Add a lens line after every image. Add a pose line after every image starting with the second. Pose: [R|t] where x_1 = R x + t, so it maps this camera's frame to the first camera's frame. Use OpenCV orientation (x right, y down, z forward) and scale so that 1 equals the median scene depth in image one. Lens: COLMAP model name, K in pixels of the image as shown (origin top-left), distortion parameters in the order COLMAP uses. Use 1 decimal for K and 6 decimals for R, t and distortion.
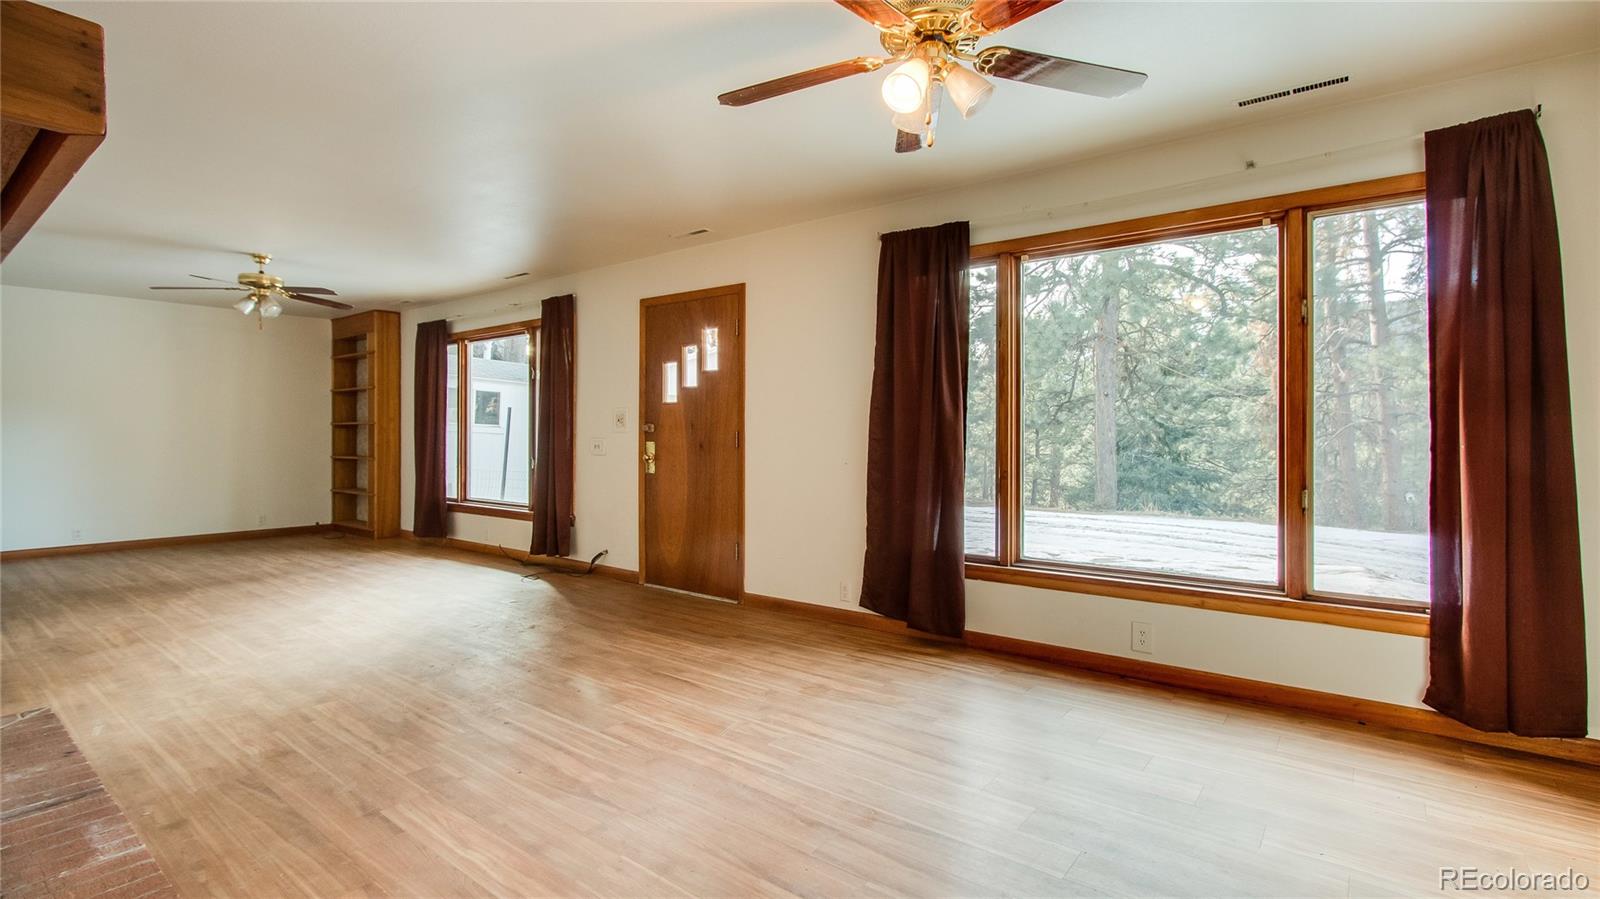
lens RADIAL K [[773.5, 0, 793.4], [0, 773.5, 427.7], [0, 0, 1]] dist [0.011695, 0.000503]
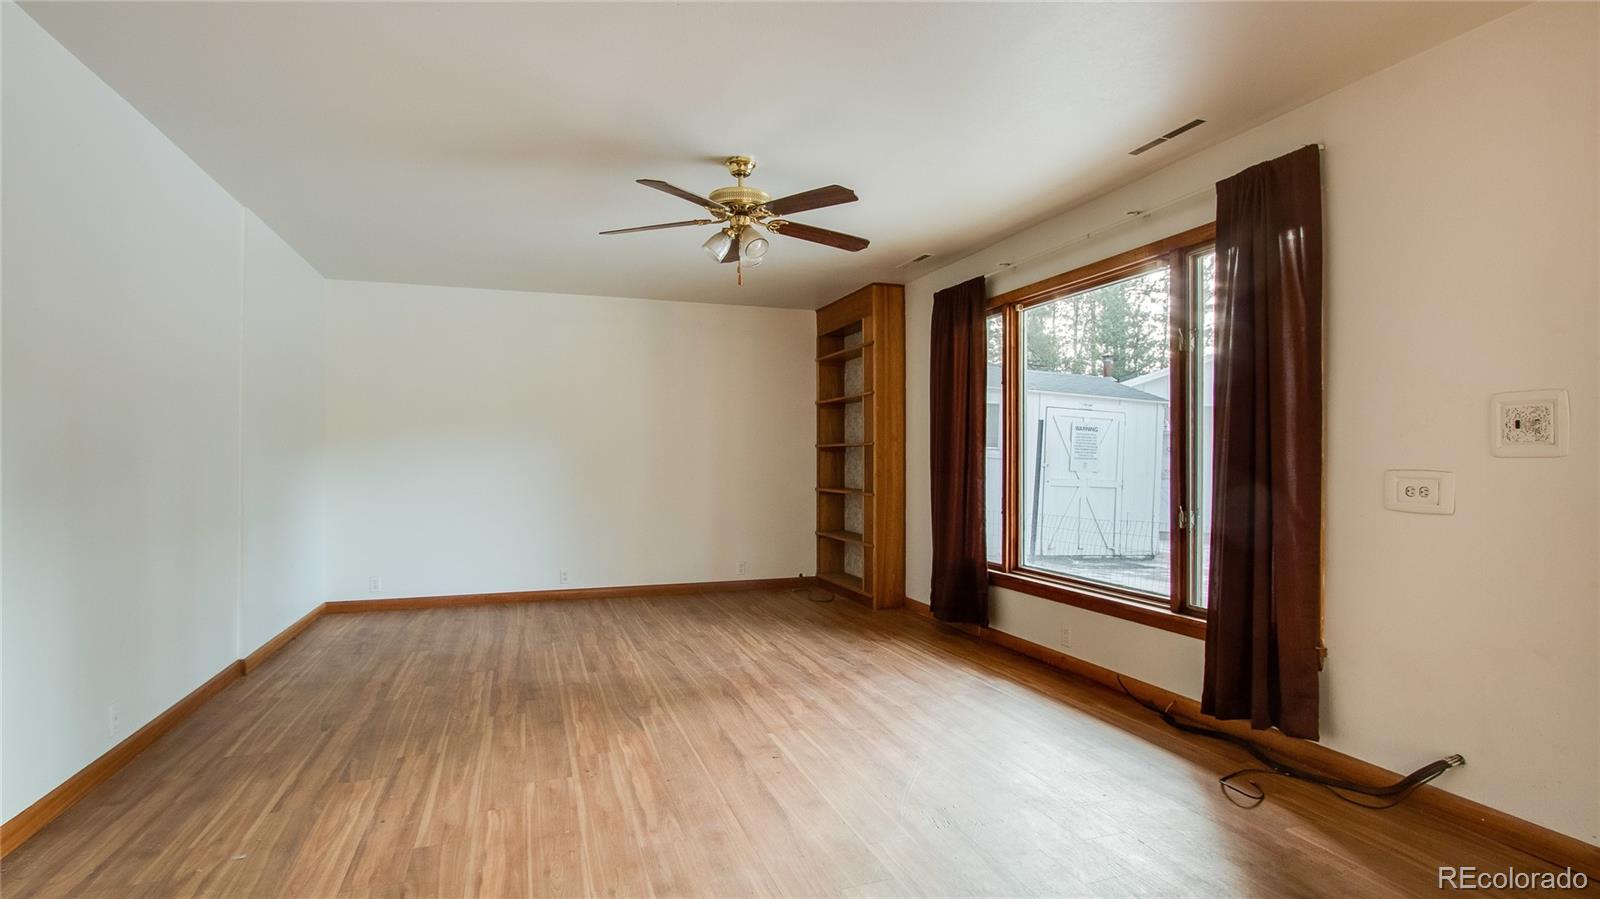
lens RADIAL K [[735.8, 0, 786.1], [0, 735.8, 448.8], [0, 0, 1]] dist [-0.002831, -0.000078]
pose [[0.857766, -0.003886, -0.514026, -0.308936], [0.000134, 0.999973, -0.007335, 0.004007], [0.514041, 0.006223, 0.857743, 0.453422]]
